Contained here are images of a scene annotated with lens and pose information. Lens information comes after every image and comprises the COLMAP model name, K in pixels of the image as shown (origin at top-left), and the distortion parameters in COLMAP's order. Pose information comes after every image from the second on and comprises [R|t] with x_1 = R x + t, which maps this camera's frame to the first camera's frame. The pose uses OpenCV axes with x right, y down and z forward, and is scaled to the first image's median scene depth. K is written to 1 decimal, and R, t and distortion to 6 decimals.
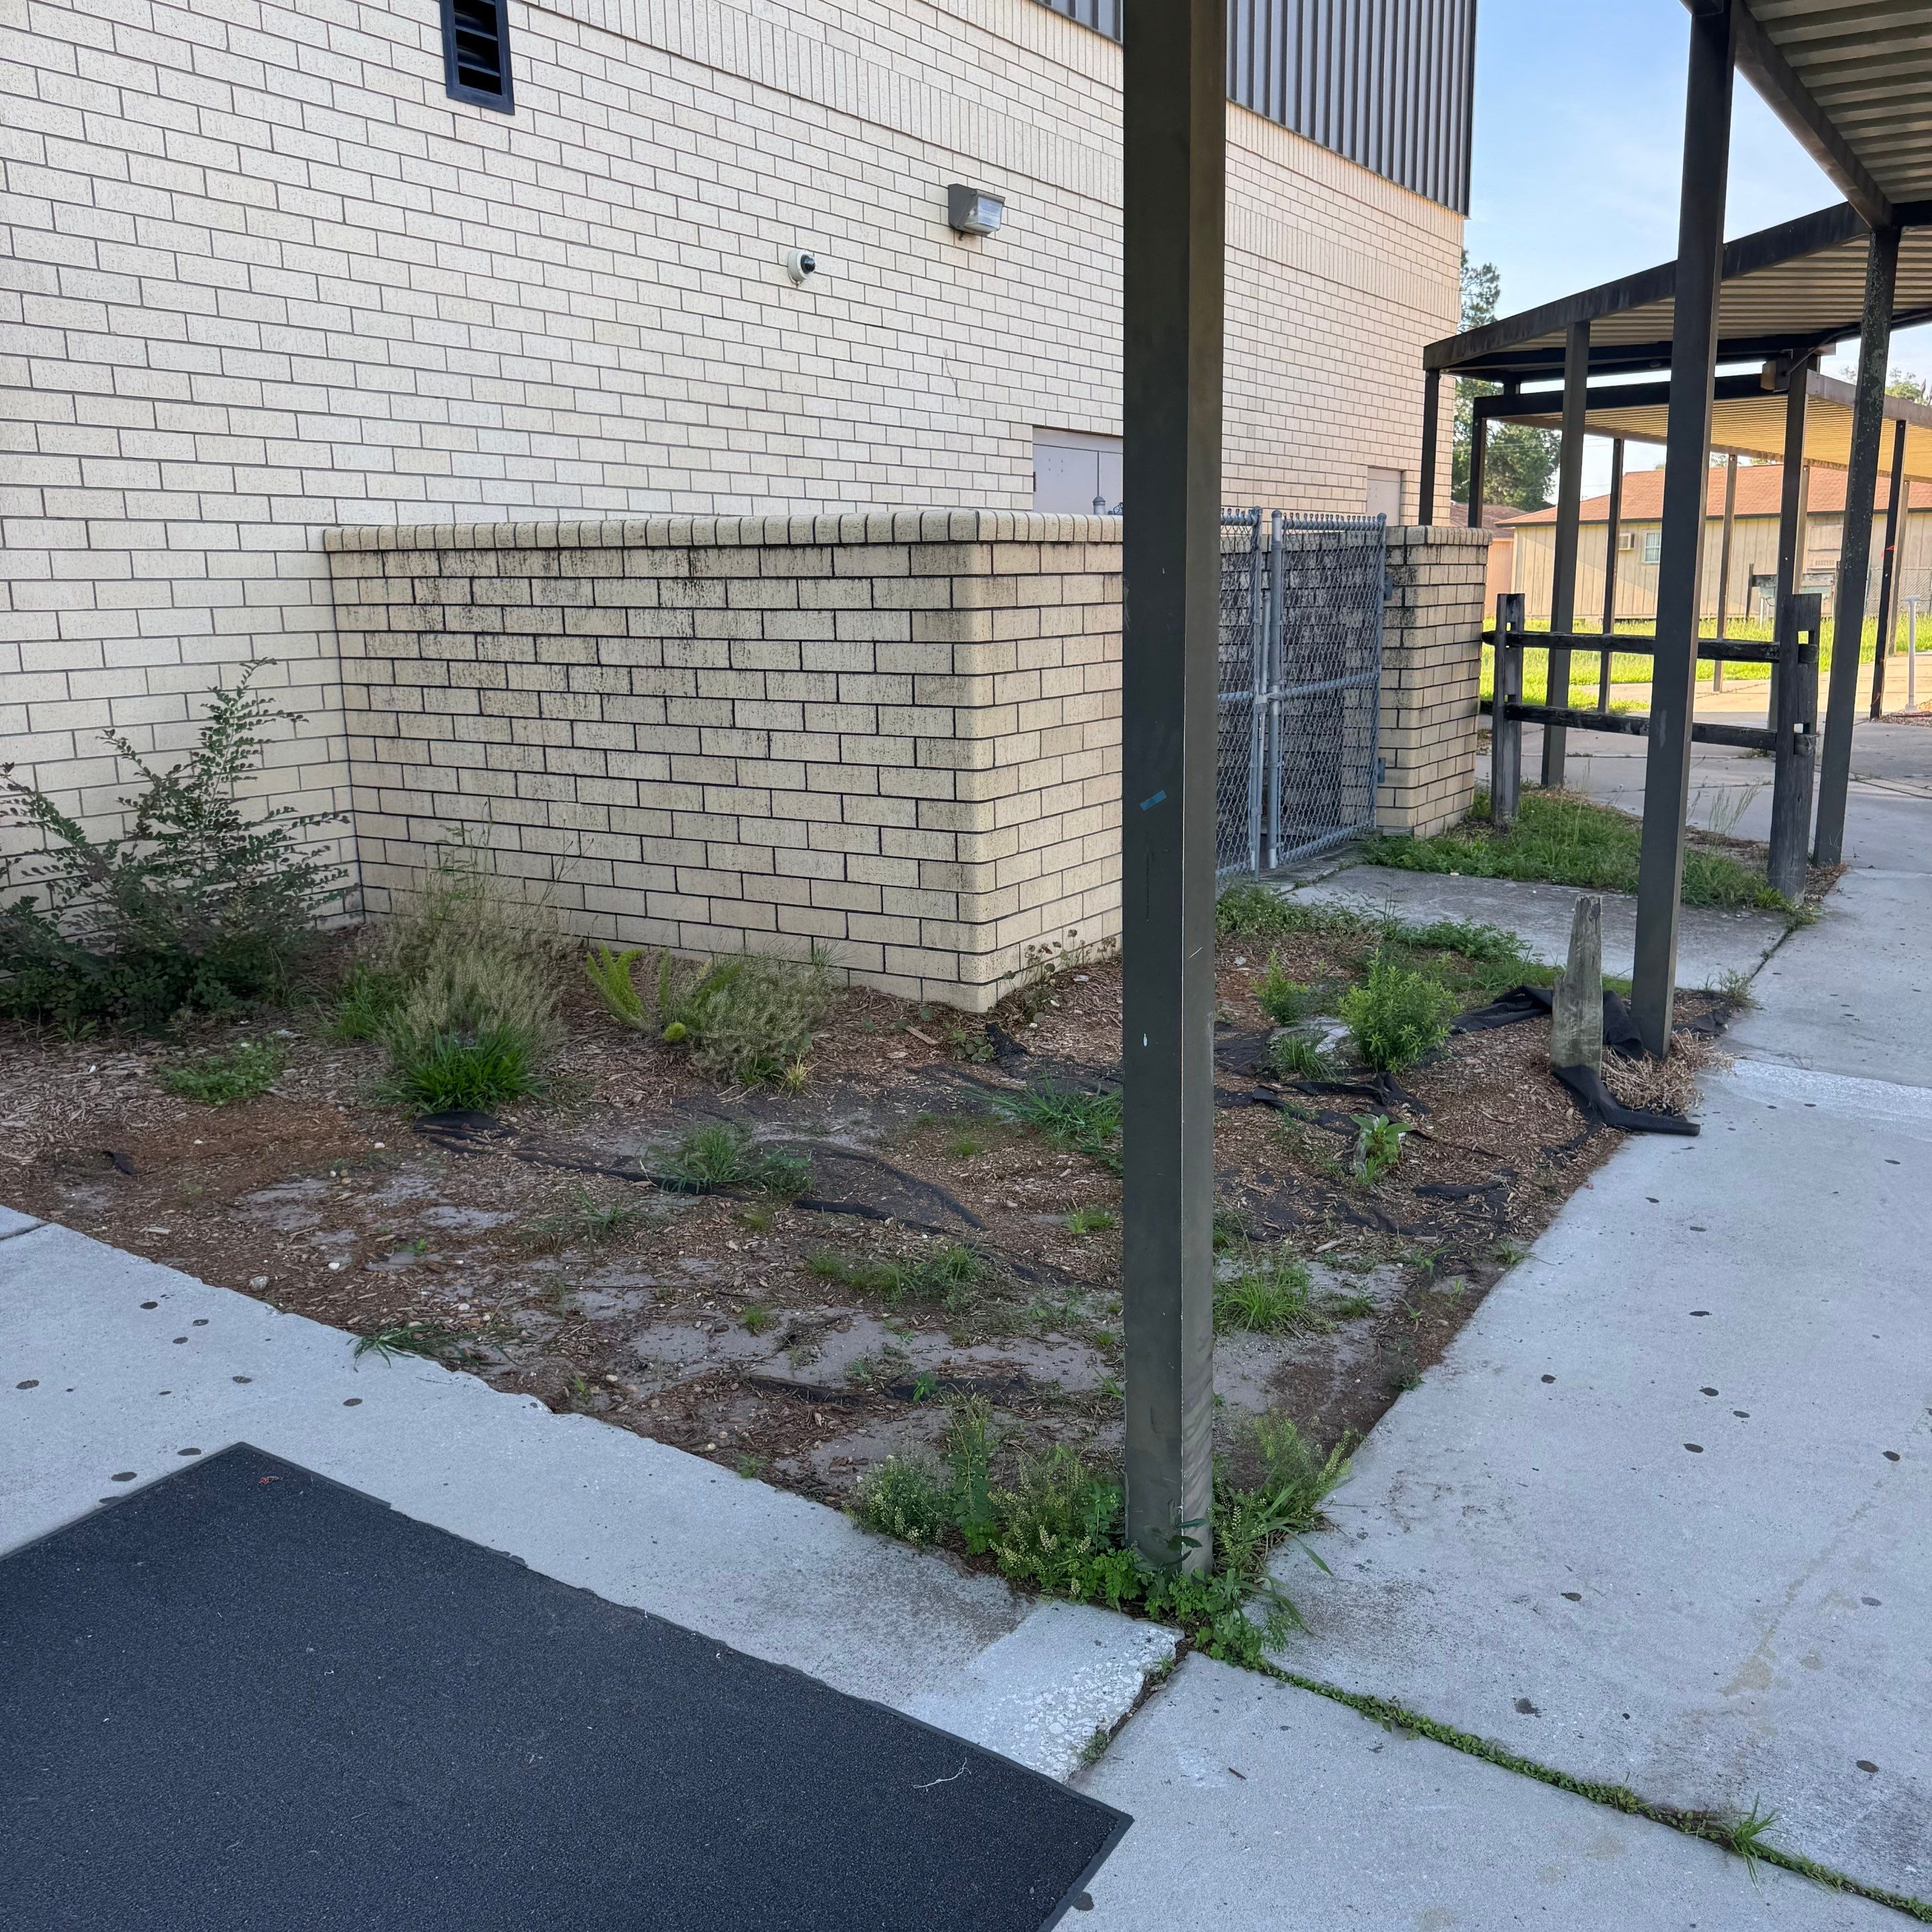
lens RADIAL K [[1791.7, 0, 964.7], [0, 1791.7, 1002.1], [0, 0, 1]] dist [0.147885, -0.287091]
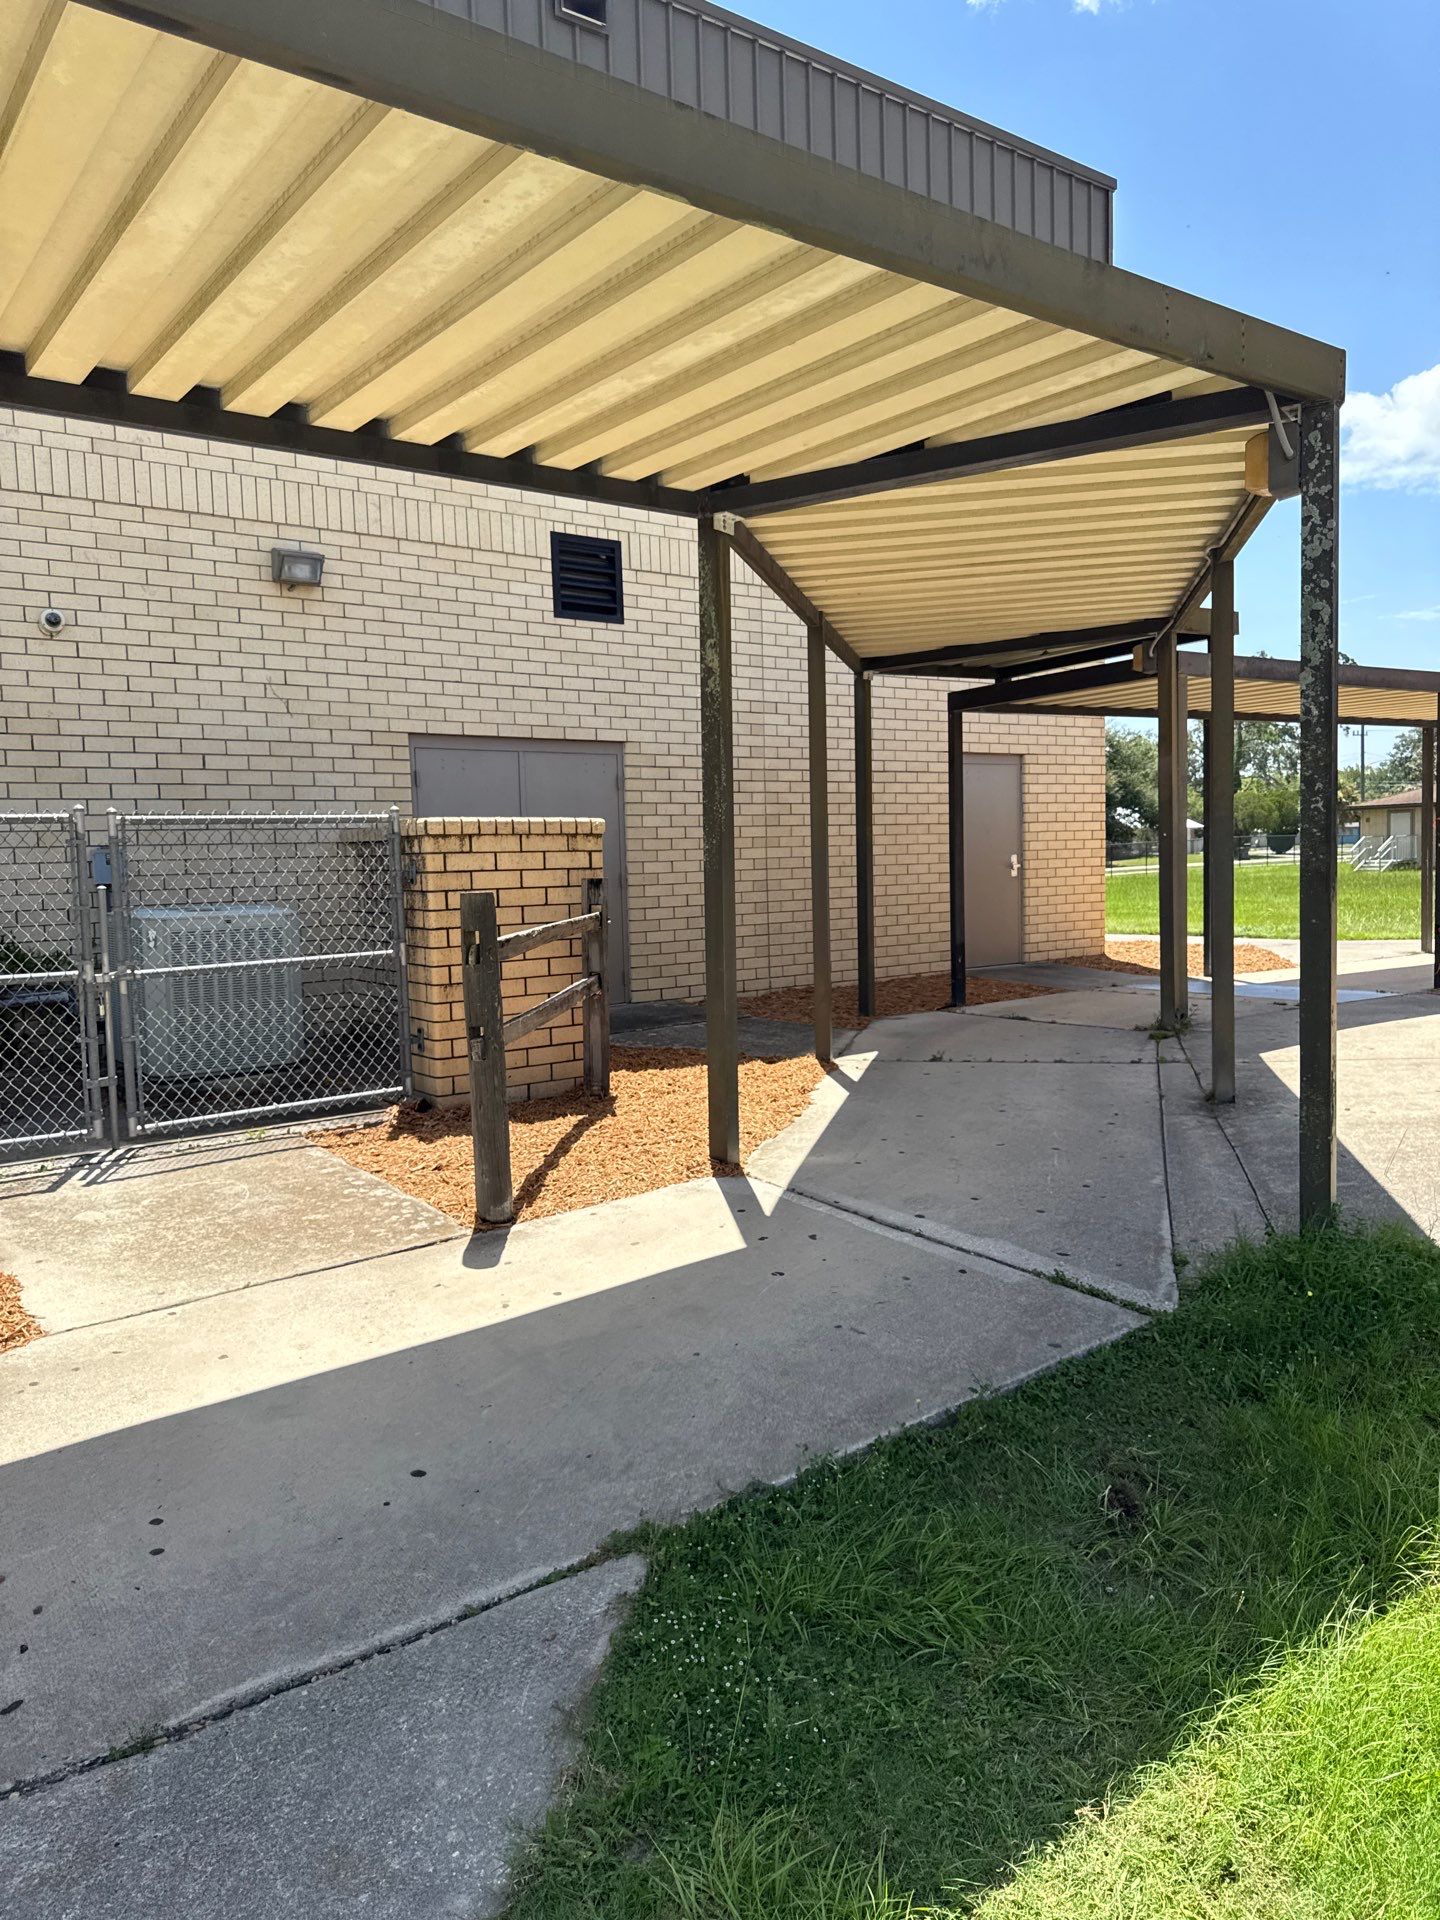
lens RADIAL K [[1350.4, 0, 745.5], [0, 1350.4, 955.5], [0, 0, 1]] dist [0.169731, -0.358196]
pose [[0.935652, 0.018652, -0.352432, 1.048704], [-0.068942, 0.989023, -0.130689, -0.131522], [0.346126, 0.146577, 0.926667, 0.489622]]
